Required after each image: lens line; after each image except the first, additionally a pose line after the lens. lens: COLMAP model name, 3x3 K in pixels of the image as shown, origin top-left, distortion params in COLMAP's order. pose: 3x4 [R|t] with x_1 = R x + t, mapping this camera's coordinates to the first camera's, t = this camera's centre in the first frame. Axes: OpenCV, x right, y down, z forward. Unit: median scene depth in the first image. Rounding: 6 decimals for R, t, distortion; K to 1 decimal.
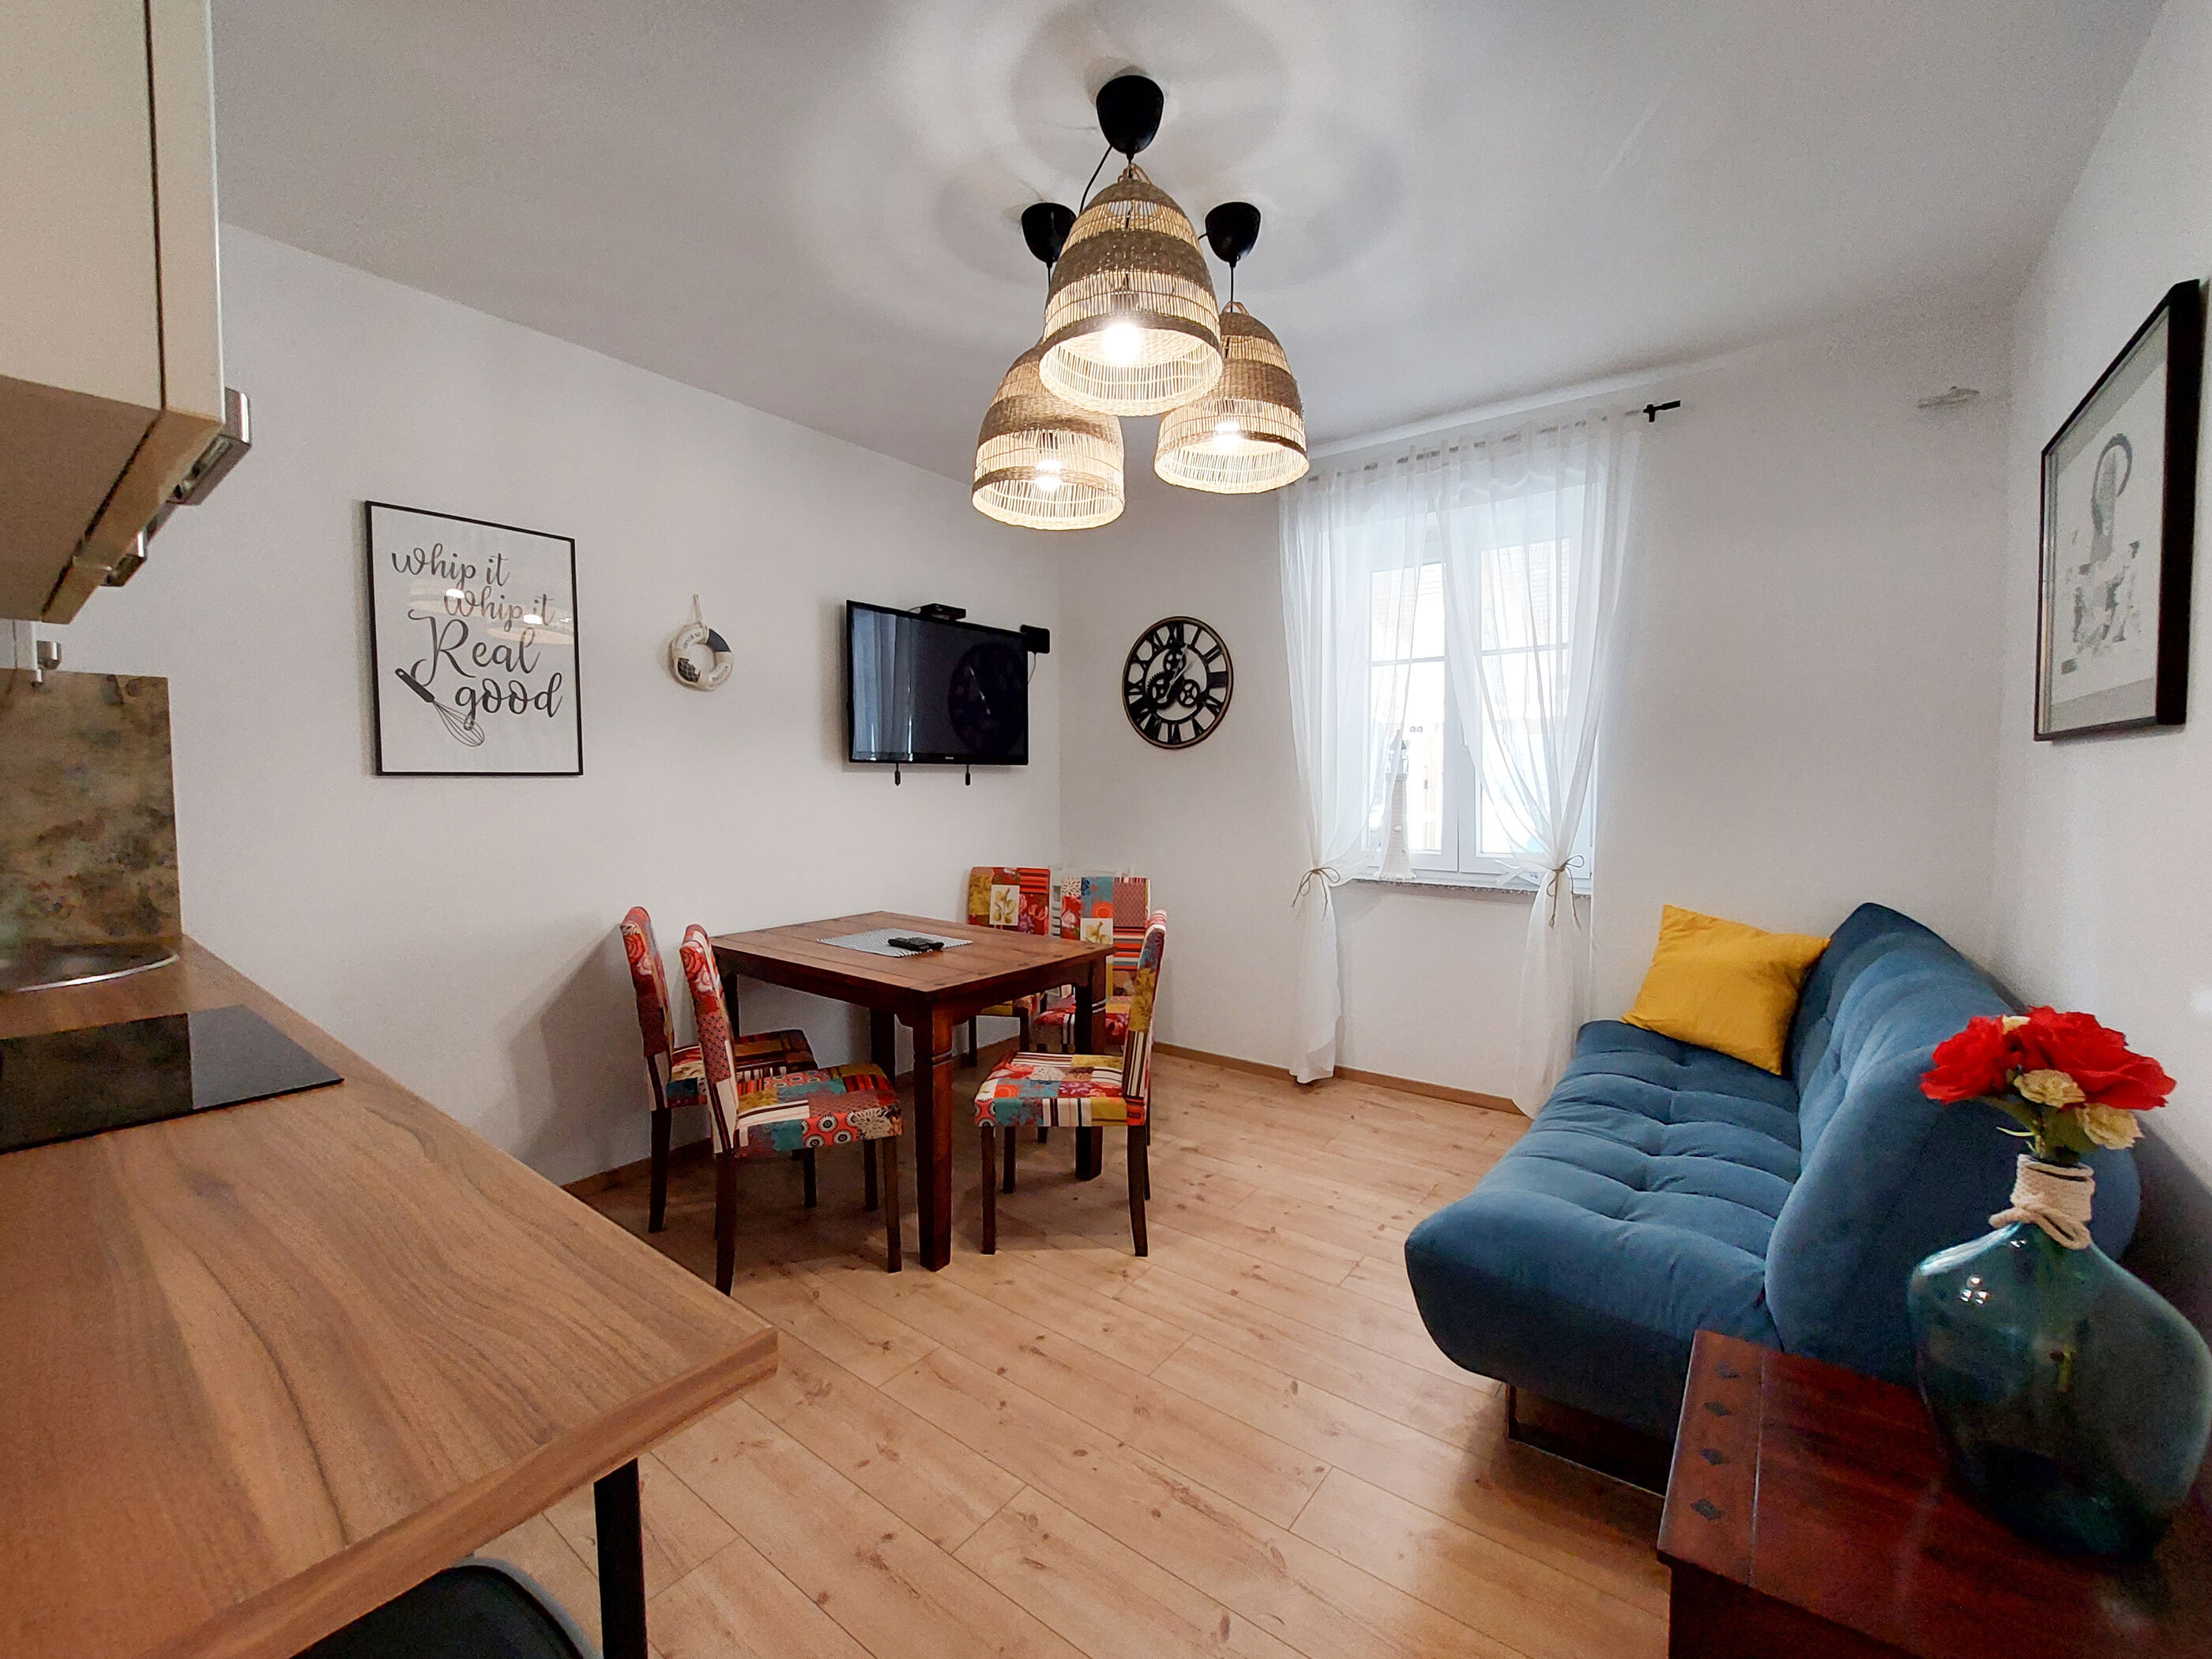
lens RADIAL K [[905.0, 0, 1106.0], [0, 905.0, 829.5], [0, 0, 1]] dist [-0.016270, -0.000655]
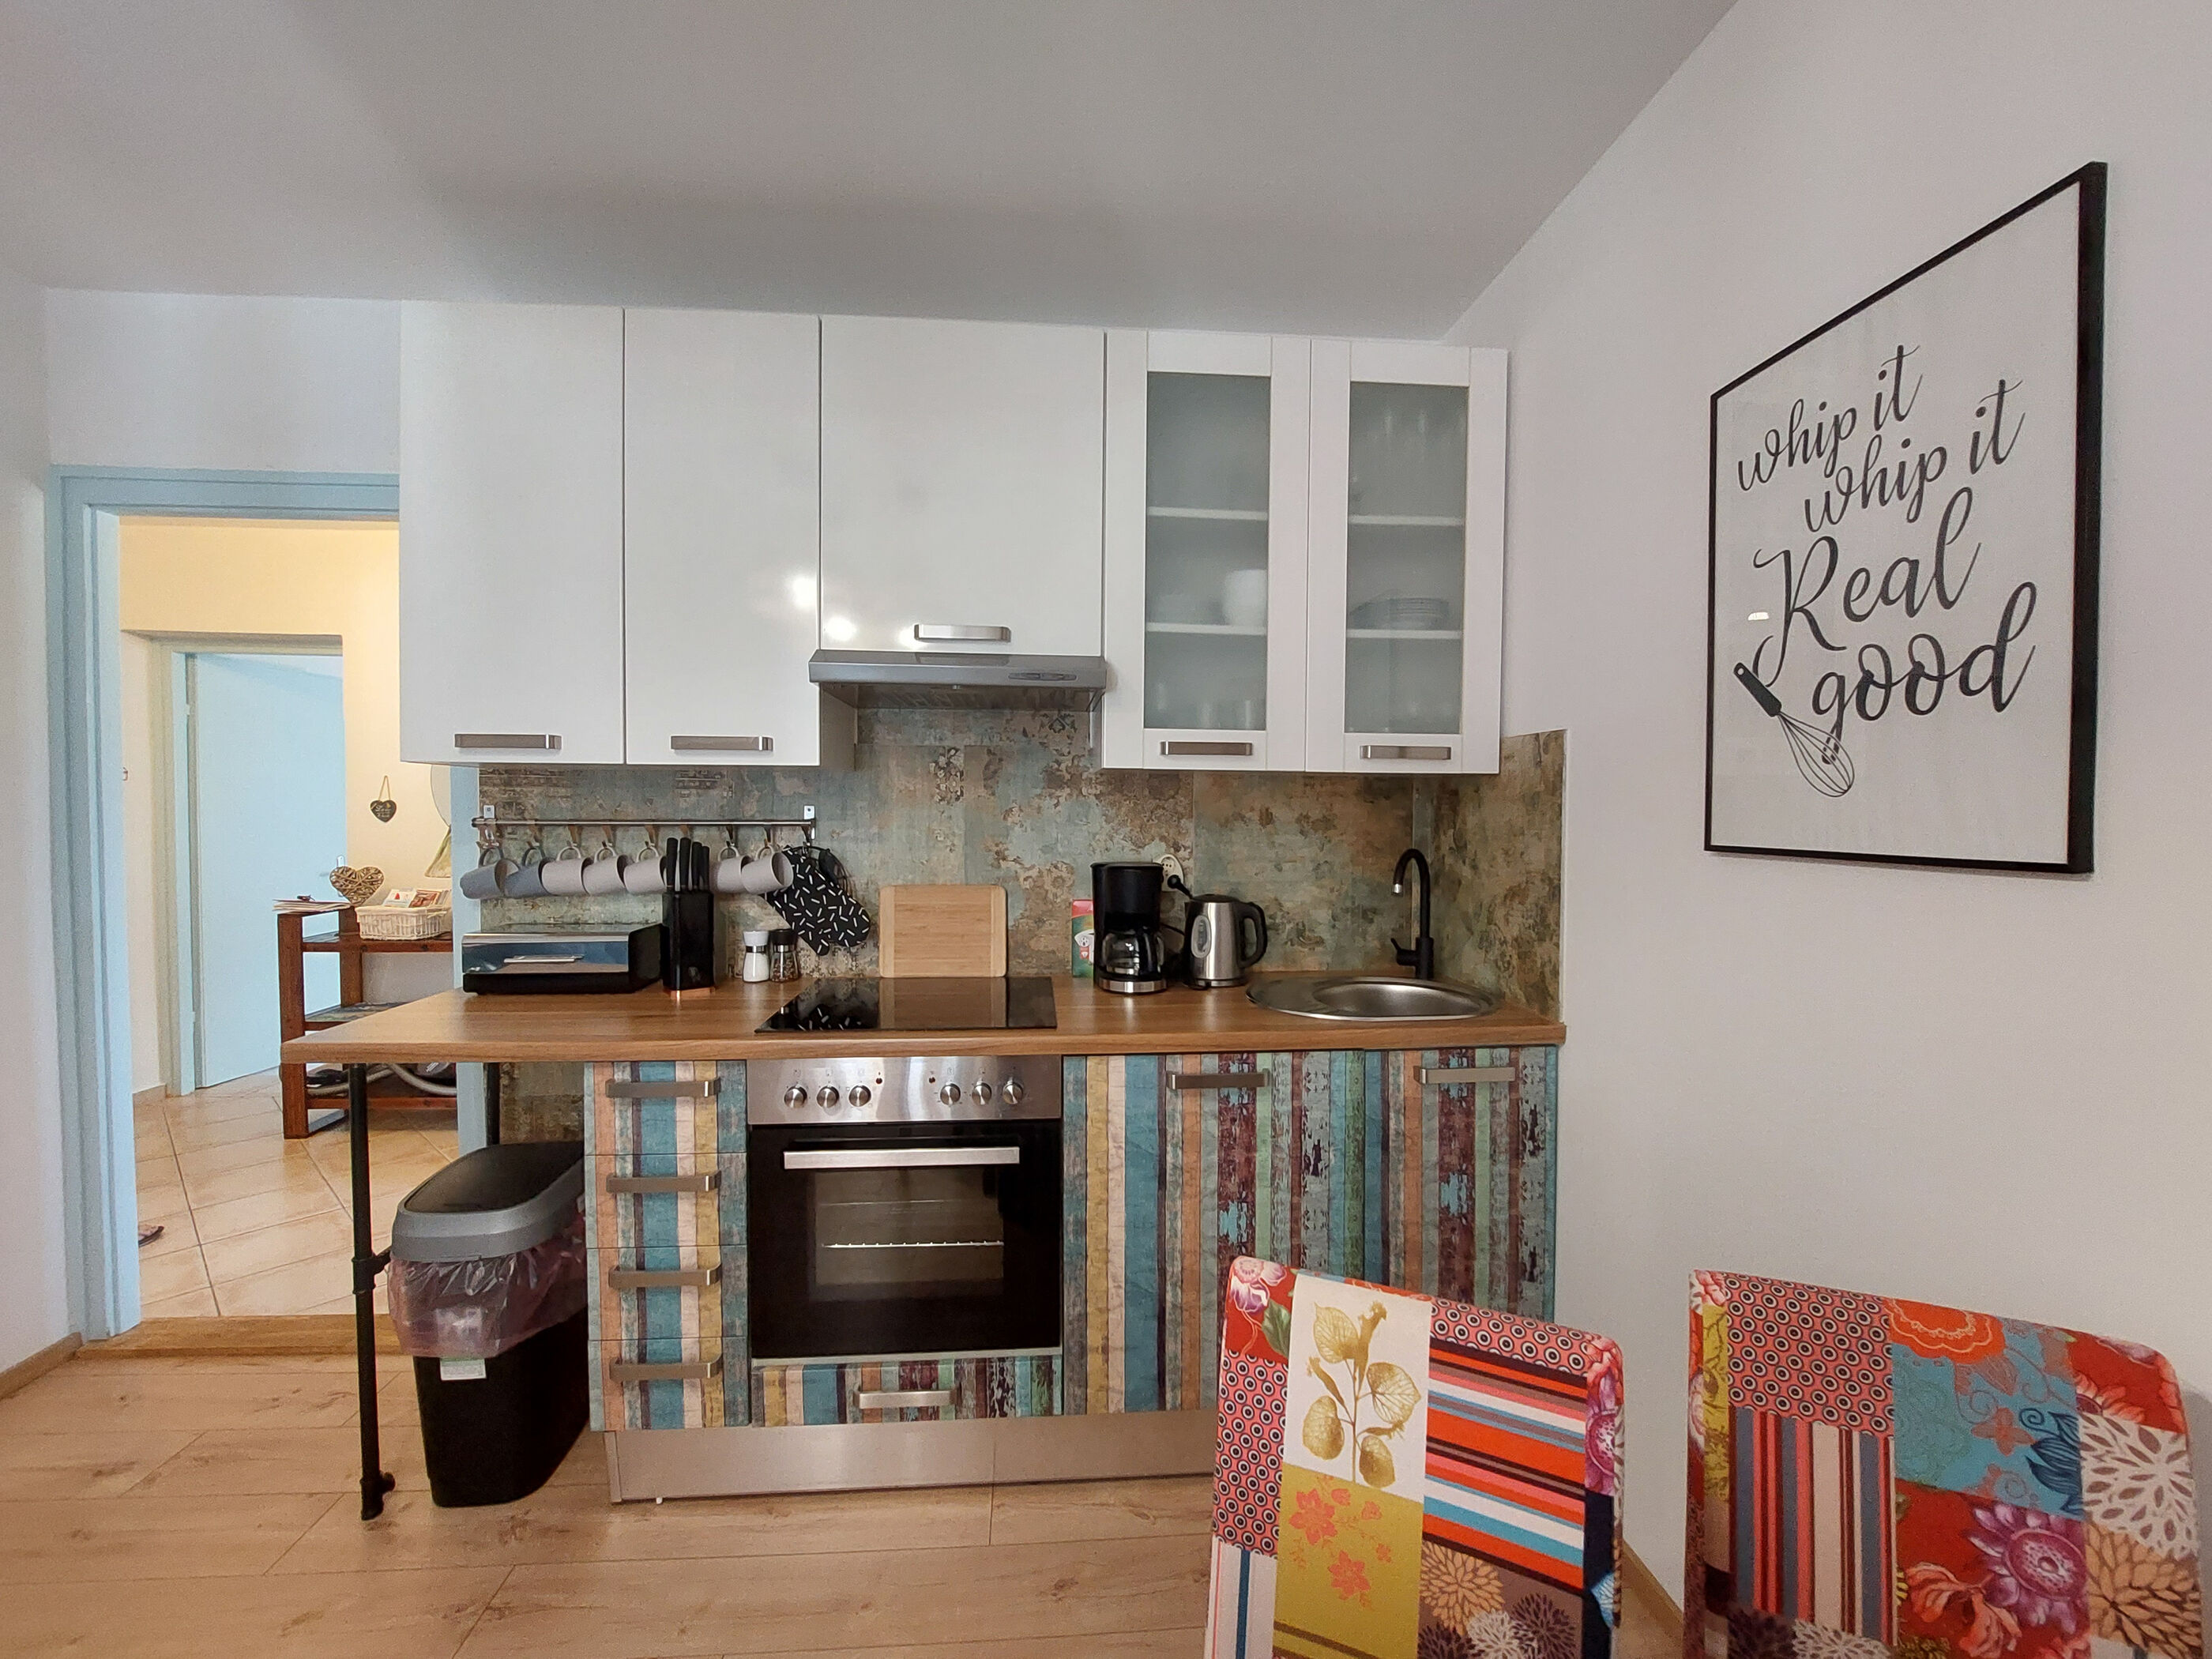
lens RADIAL K [[881.4, 0, 1113.8], [0, 881.4, 829.8], [0, 0, 1]] dist [-0.017128, -0.000824]
pose [[-0.748099, 0.017846, -0.663348, -0.082515], [-0.037666, 0.996885, 0.069297, -0.063452], [0.662518, 0.076827, -0.745096, 0.743567]]
